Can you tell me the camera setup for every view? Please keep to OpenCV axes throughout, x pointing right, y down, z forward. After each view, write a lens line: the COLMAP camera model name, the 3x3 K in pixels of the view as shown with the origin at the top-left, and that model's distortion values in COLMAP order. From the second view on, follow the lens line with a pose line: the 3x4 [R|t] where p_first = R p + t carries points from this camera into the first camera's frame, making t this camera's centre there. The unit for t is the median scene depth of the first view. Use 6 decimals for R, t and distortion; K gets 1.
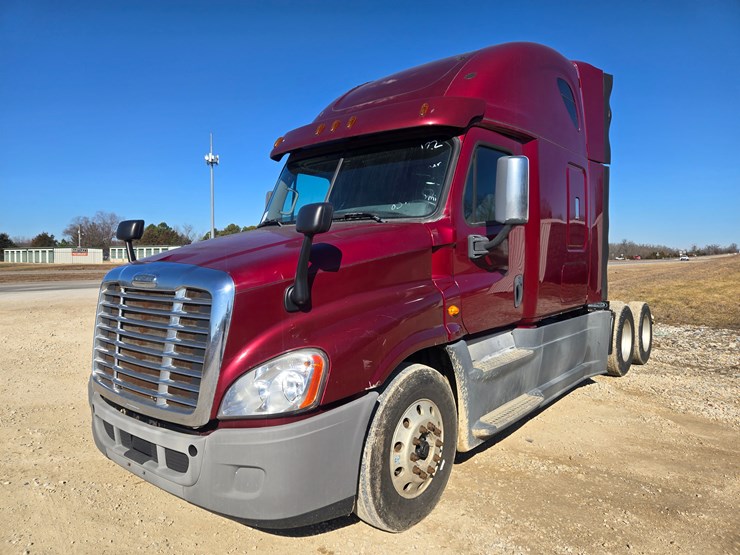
lens RADIAL K [[491.4, 0, 370.0], [0, 491.4, 277.5], [0, 0, 1]] dist [0.069654, -0.043831]
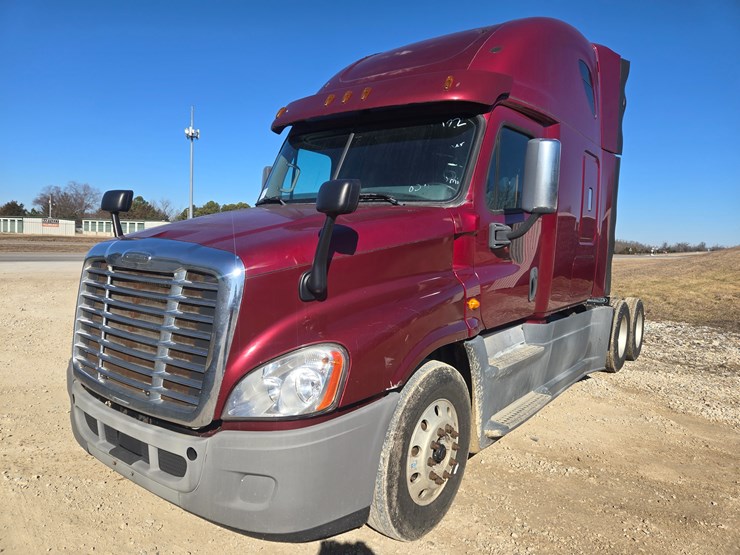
lens RADIAL K [[490.0, 0, 371.7], [0, 490.0, 280.4], [0, 0, 1]] dist [0.071657, -0.043726]
pose [[0.998207, 0.037746, 0.046449, -0.061713], [-0.039475, 0.998540, 0.036878, -0.003436], [-0.044989, -0.038645, 0.998240, 0.080589]]
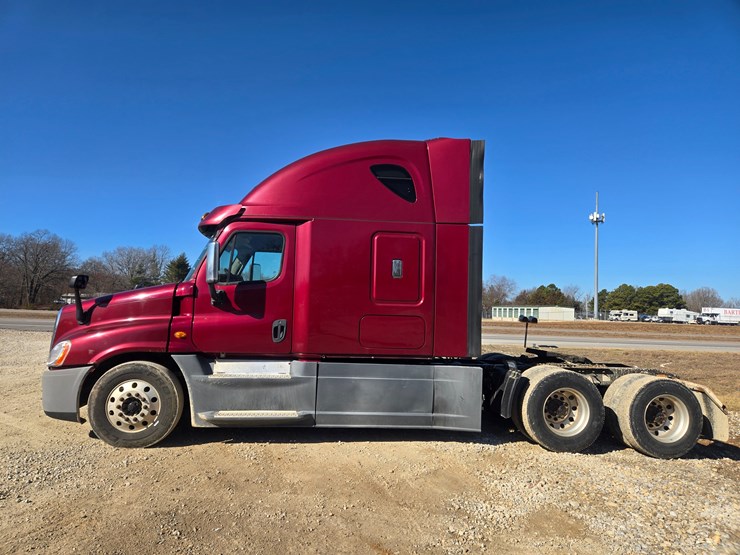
lens RADIAL K [[492.5, 0, 367.0], [0, 492.5, 279.3], [0, 0, 1]] dist [0.070280, -0.043972]
pose [[0.719031, -0.019613, -0.694701, 1.678657], [-0.062876, 0.993666, -0.093132, -0.002903], [0.692128, 0.110645, 0.713244, 0.193529]]
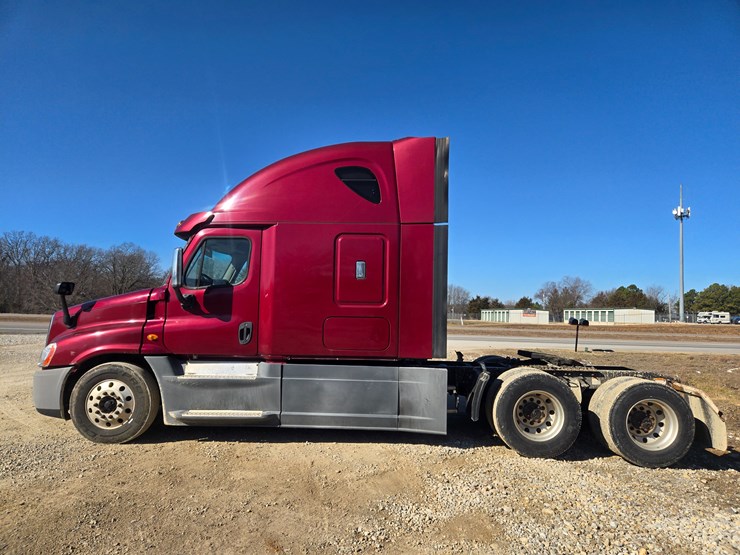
lens RADIAL K [[492.7, 0, 373.0], [0, 492.7, 282.8], [0, 0, 1]] dist [0.071346, -0.045064]
pose [[0.625625, -0.033271, -0.779414, 1.920025], [-0.056351, 0.994553, -0.087686, -0.013974], [0.778086, 0.098780, 0.620343, 0.448602]]
